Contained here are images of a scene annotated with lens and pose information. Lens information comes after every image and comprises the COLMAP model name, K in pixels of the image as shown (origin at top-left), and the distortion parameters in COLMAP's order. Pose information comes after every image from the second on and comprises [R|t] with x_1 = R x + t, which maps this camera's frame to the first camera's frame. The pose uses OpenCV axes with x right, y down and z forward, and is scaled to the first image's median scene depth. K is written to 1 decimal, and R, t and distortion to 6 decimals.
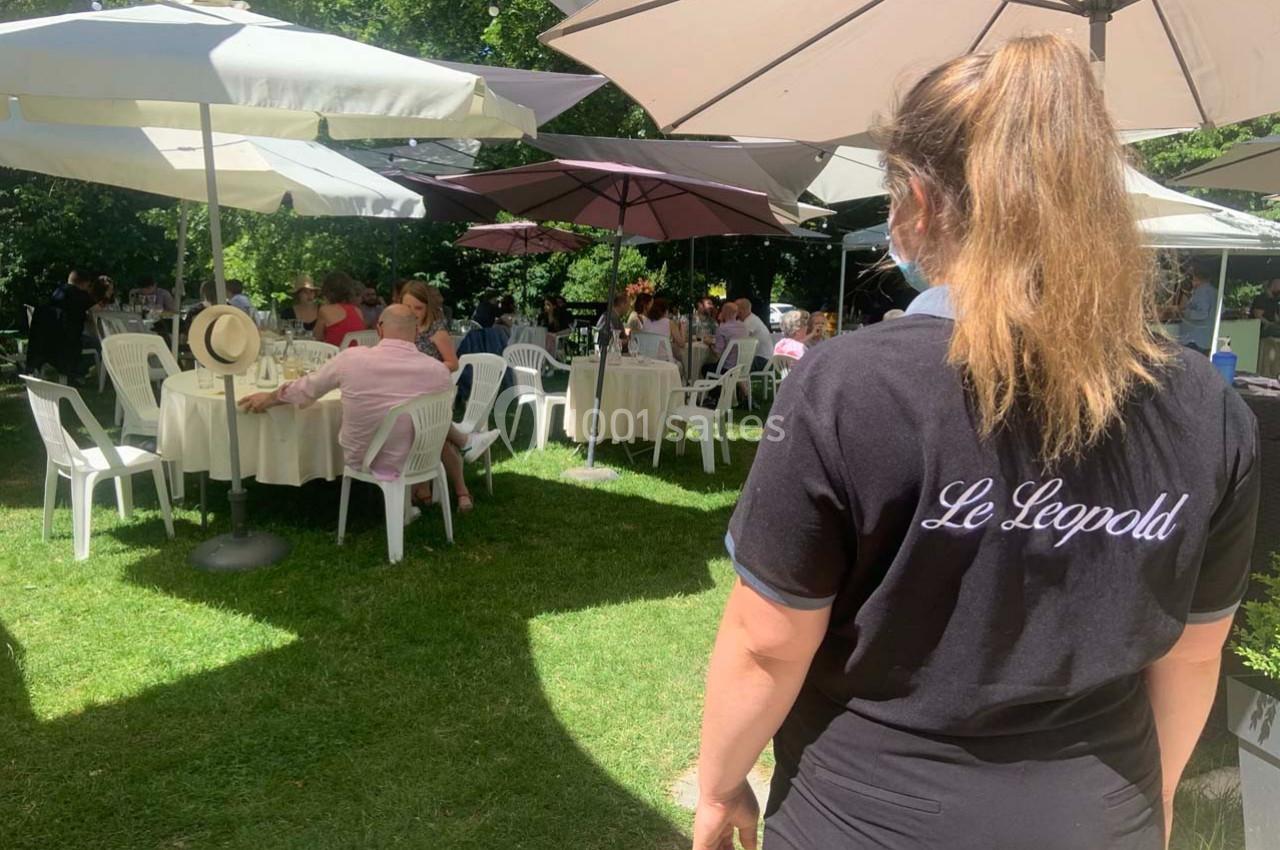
lens RADIAL K [[961.0, 0, 627.9], [0, 961.0, 418.0], [0, 0, 1]] dist [0.125267, -0.160948]
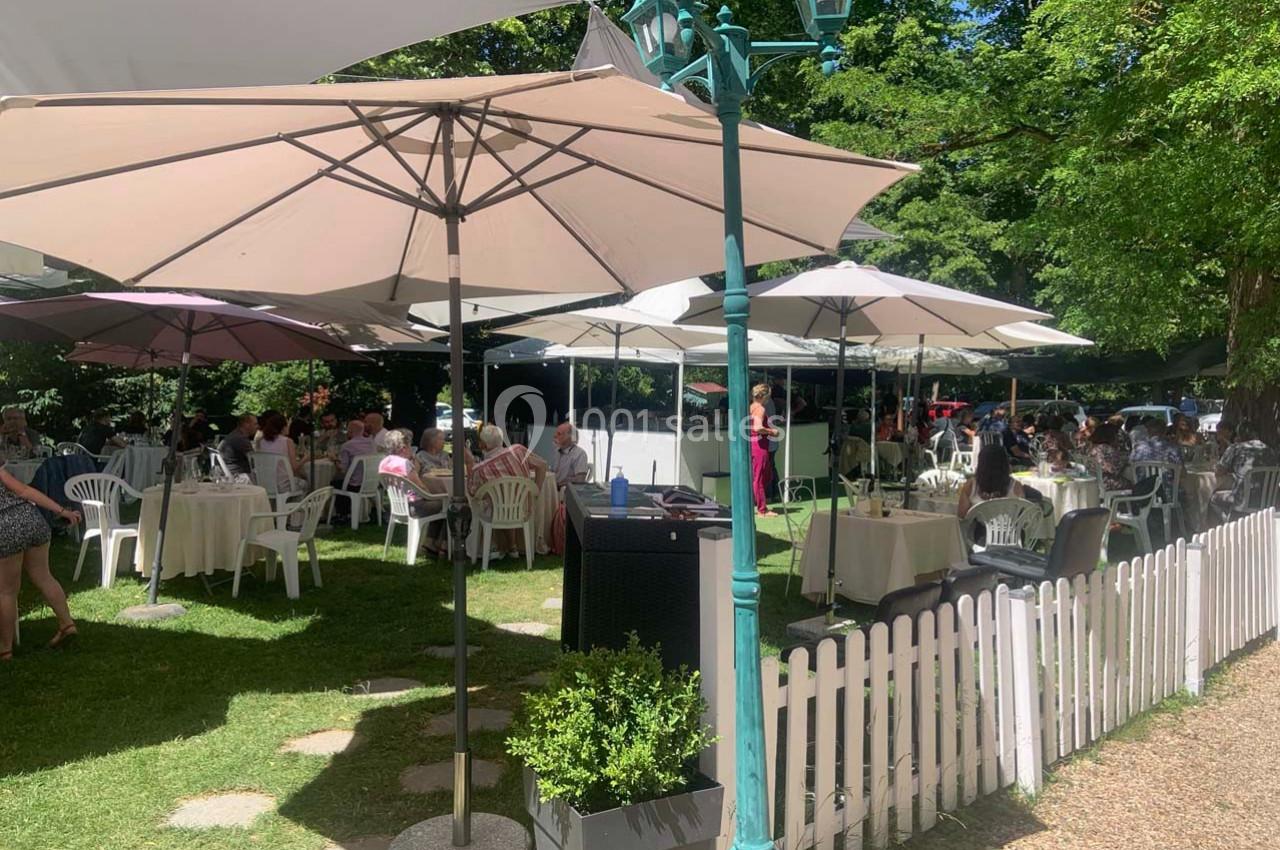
lens RADIAL K [[961.0, 0, 627.9], [0, 961.0, 418.0], [0, 0, 1]] dist [0.125267, -0.160948]
pose [[0.955655, -0.024697, 0.293450, 0.111430], [0.055317, 0.993794, -0.096508, -0.010204], [-0.289245, 0.108461, 0.951091, -0.065894]]
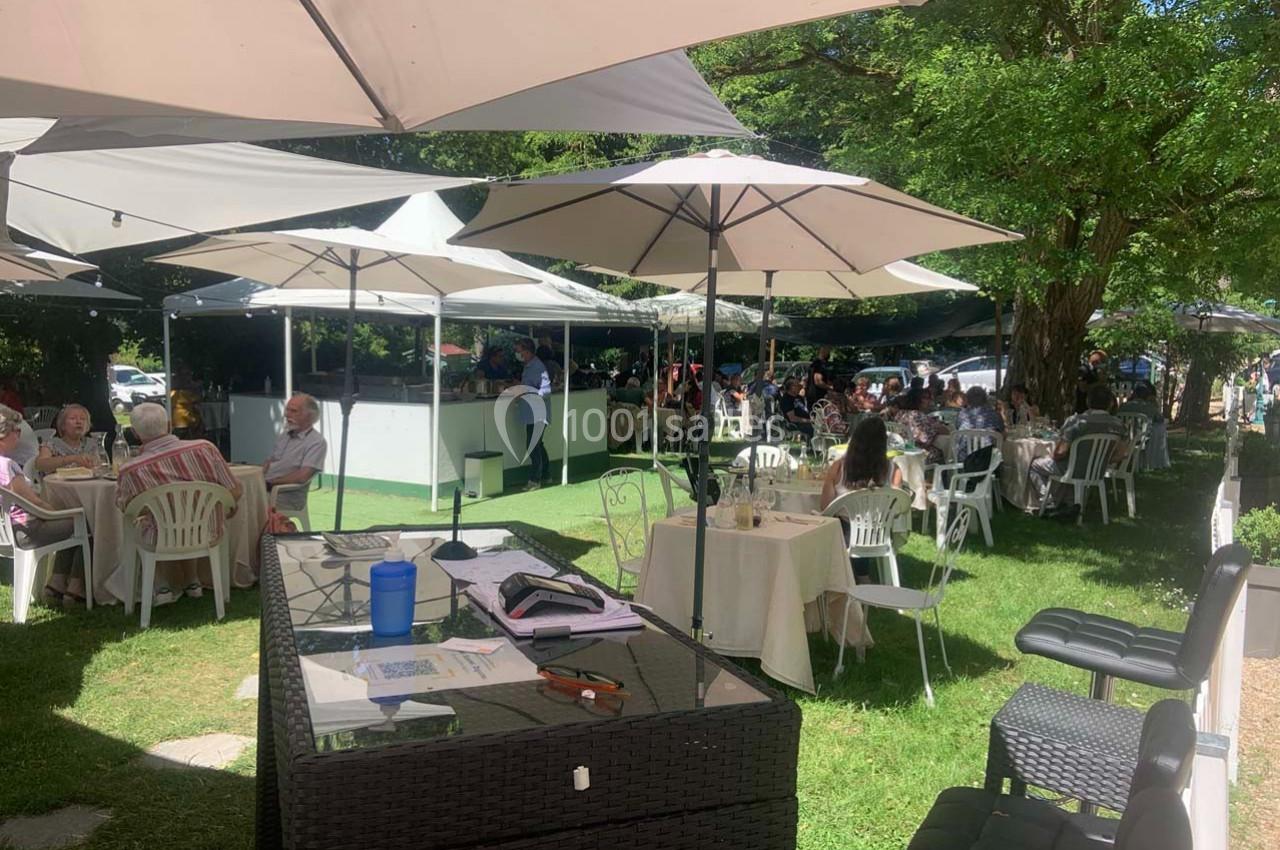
lens RADIAL K [[961.0, 0, 627.9], [0, 961.0, 418.0], [0, 0, 1]] dist [0.125267, -0.160948]
pose [[0.842081, -0.053469, 0.536694, 0.190936], [0.087767, 0.995395, -0.038541, -0.045740], [-0.532162, 0.079559, 0.842896, 0.226120]]
